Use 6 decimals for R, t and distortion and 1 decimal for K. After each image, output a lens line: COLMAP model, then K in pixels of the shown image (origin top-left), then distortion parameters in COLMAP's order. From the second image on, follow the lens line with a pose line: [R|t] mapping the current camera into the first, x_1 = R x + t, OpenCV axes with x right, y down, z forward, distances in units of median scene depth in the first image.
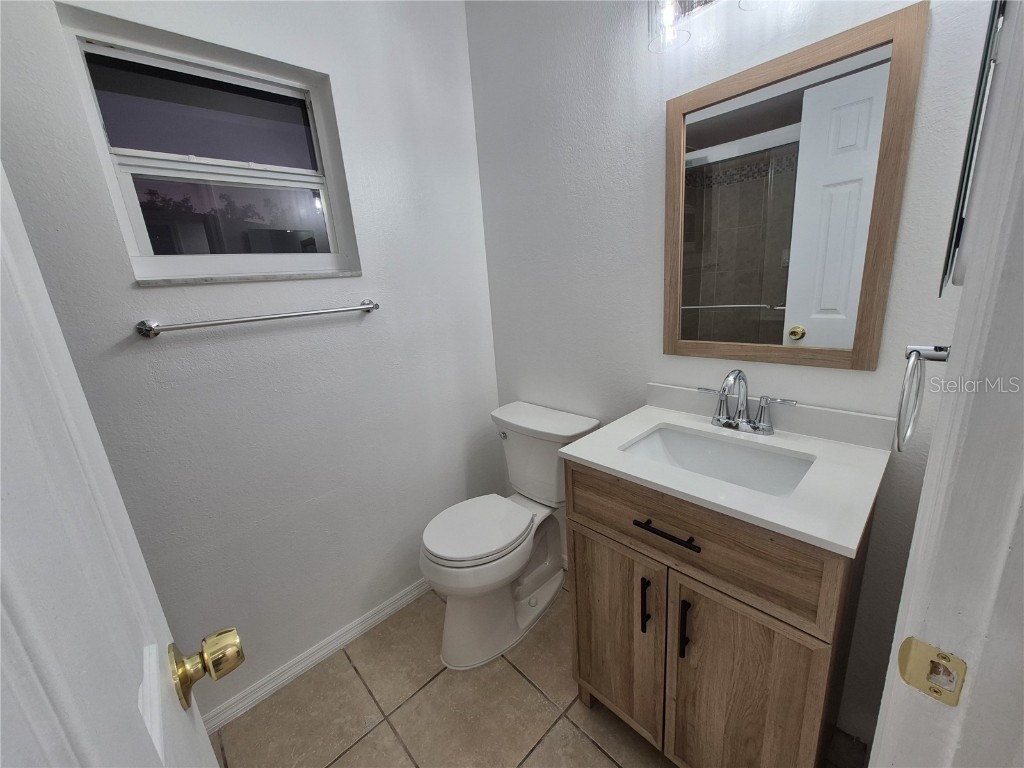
lens RADIAL K [[400.9, 0, 511.4], [0, 400.9, 386.0], [0, 0, 1]] dist [0.009446, -0.003171]
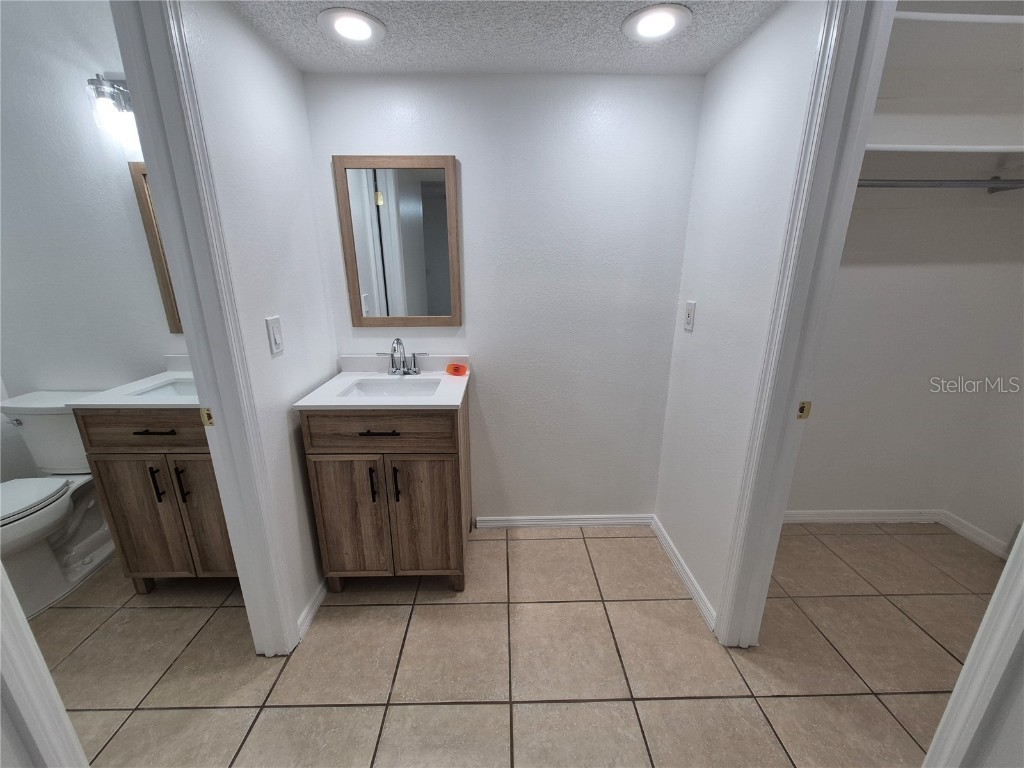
lens RADIAL K [[400.9, 0, 510.7], [0, 400.9, 383.0], [0, 0, 1]] dist [0.009446, -0.003171]
pose [[0.674118, -0.134376, 0.726297, 0.152364], [0.140379, 0.988698, 0.052631, 0.230682], [-0.725161, 0.066478, 0.685363, -1.045695]]
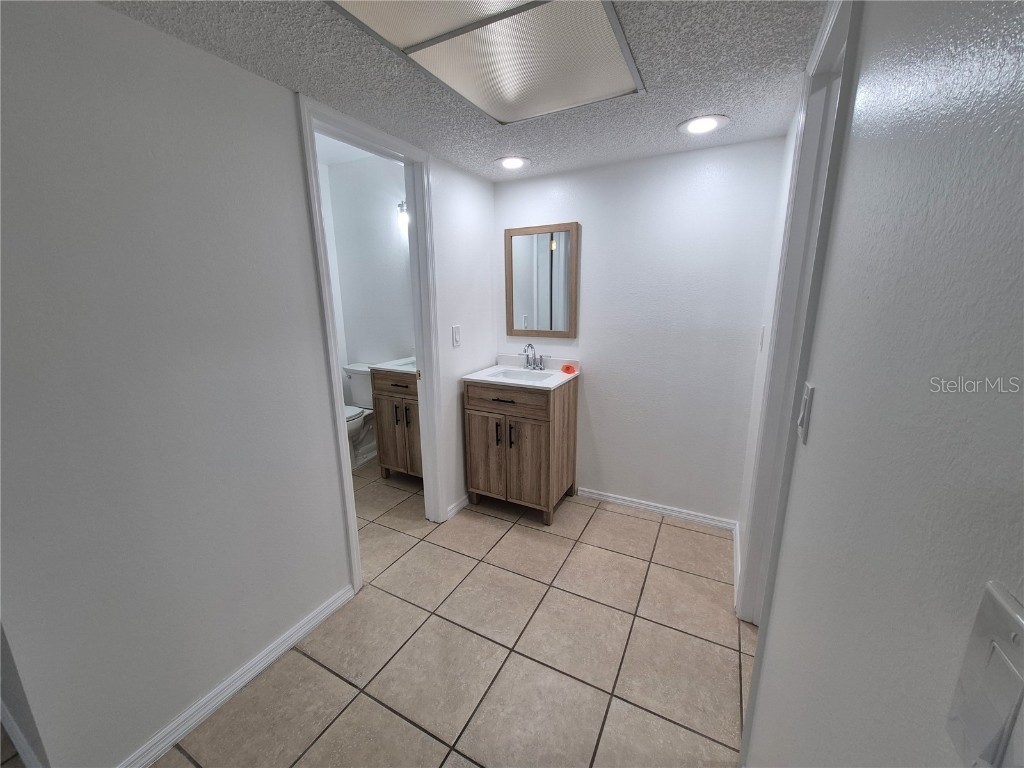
lens RADIAL K [[400.9, 0, 510.4], [0, 400.9, 382.7], [0, 0, 1]] dist [0.009446, -0.003171]
pose [[0.948065, -0.006536, 0.318009, 0.167662], [0.022979, 0.998584, -0.047982, 0.423296], [-0.317245, 0.052798, 0.946873, -1.866404]]
